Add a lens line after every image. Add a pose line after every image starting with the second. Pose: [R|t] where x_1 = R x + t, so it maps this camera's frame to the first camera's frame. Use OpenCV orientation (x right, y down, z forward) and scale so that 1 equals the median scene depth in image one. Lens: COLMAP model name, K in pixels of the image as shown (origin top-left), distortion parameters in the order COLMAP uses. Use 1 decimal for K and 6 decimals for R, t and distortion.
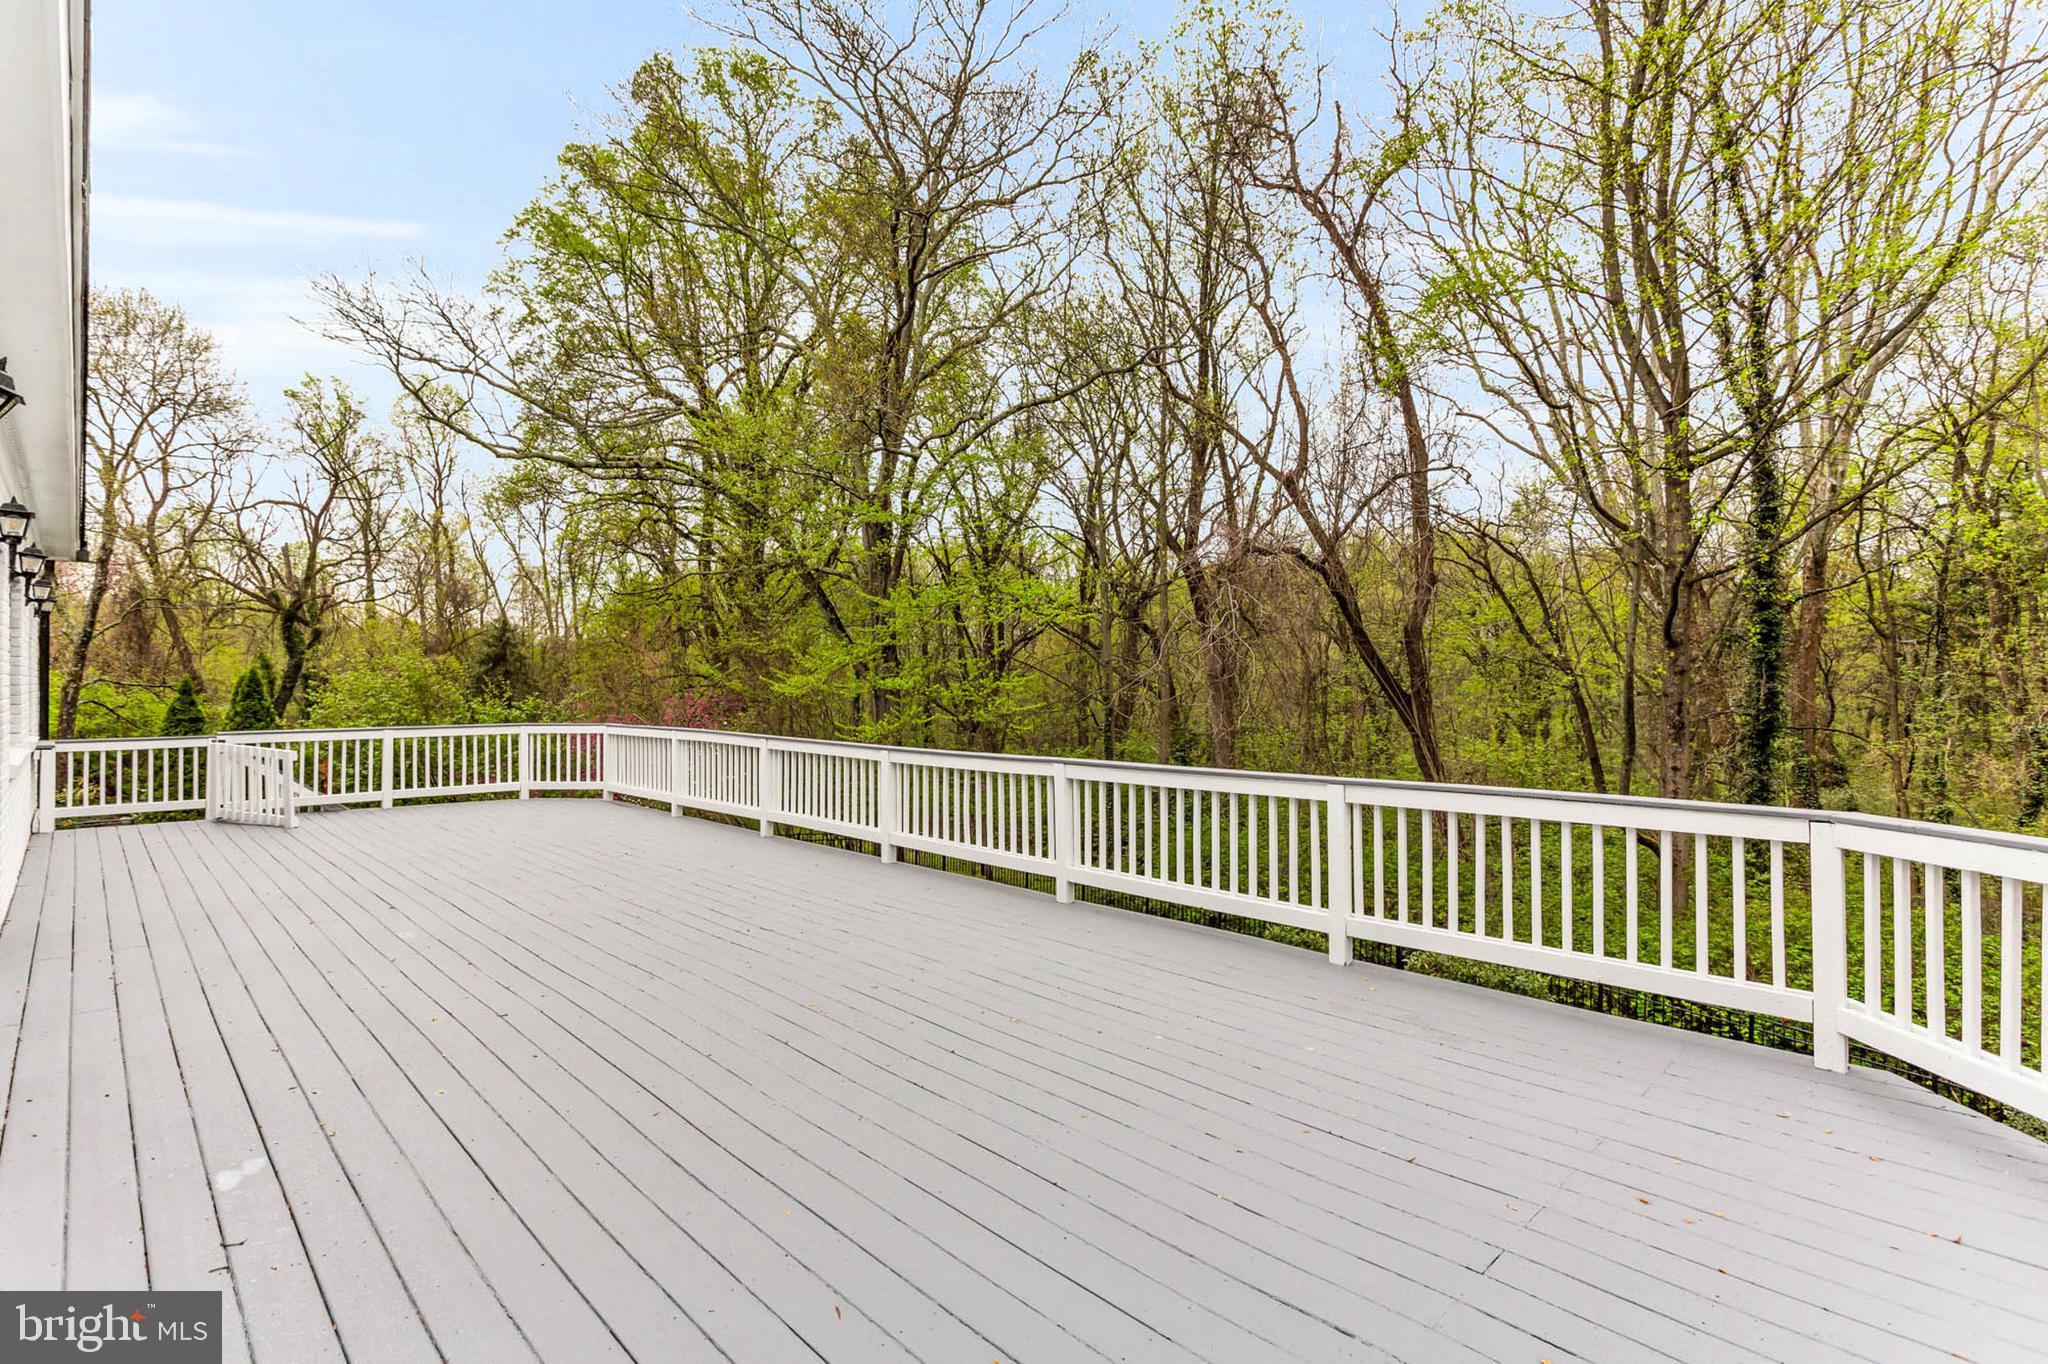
lens RADIAL K [[1002.0, 0, 1026.3], [0, 1002.0, 678.6], [0, 0, 1]] dist [0.000351, 0.000742]
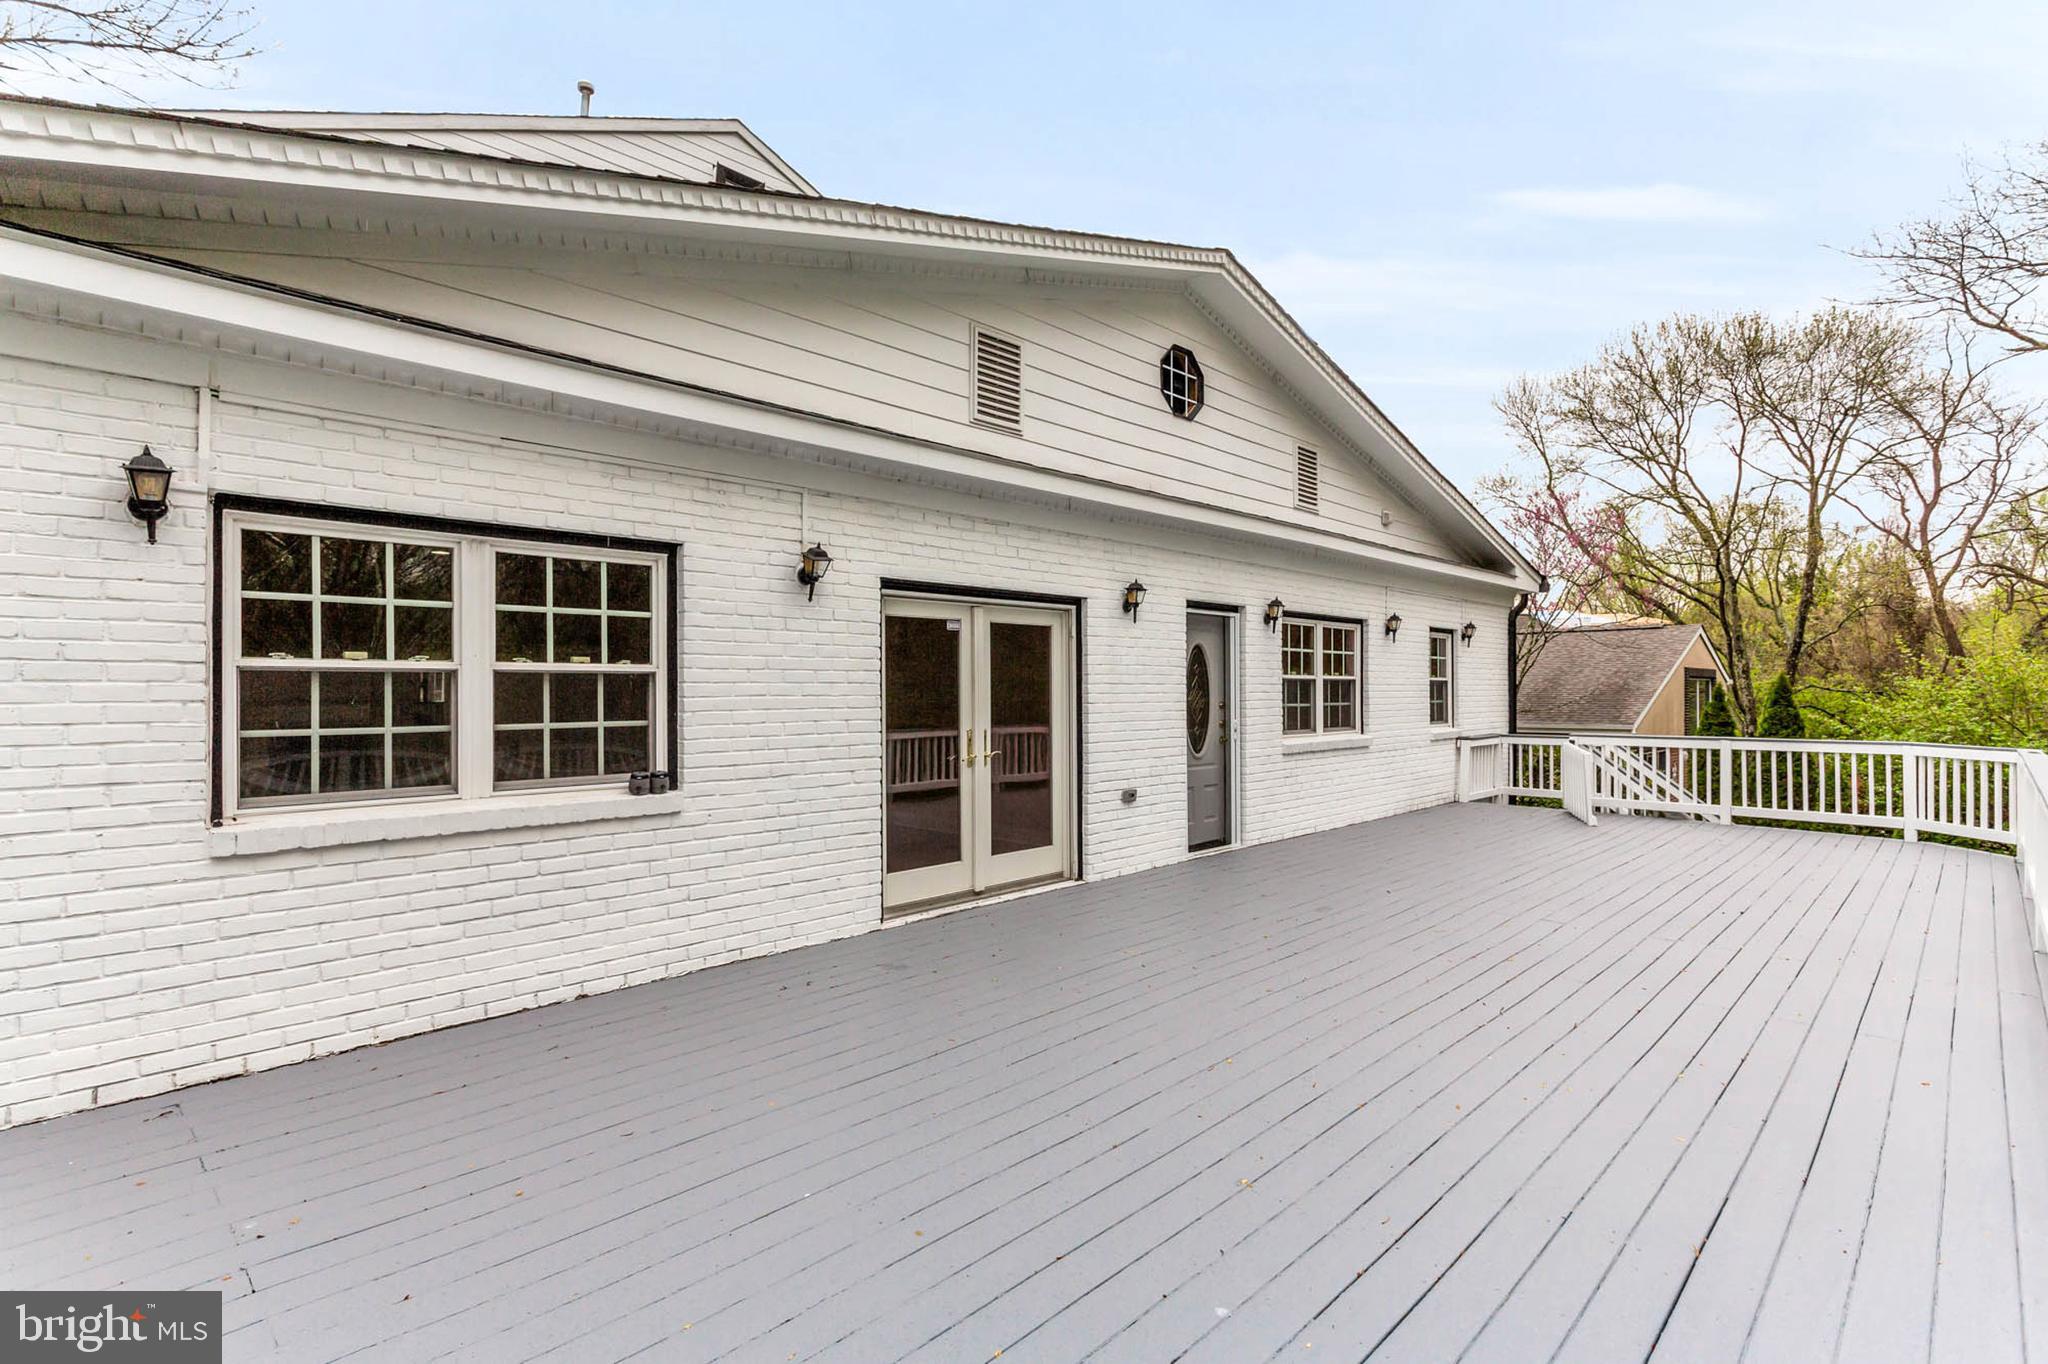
lens RADIAL K [[1002.0, 0, 1020.5], [0, 1002.0, 685.8], [0, 0, 1]] dist [0.000351, 0.000742]
pose [[0.036796, -0.000763, -0.999322, 0.238888], [0.000149, 1.000000, -0.000758, 0.002535], [0.999323, -0.000121, 0.036797, 0.297381]]
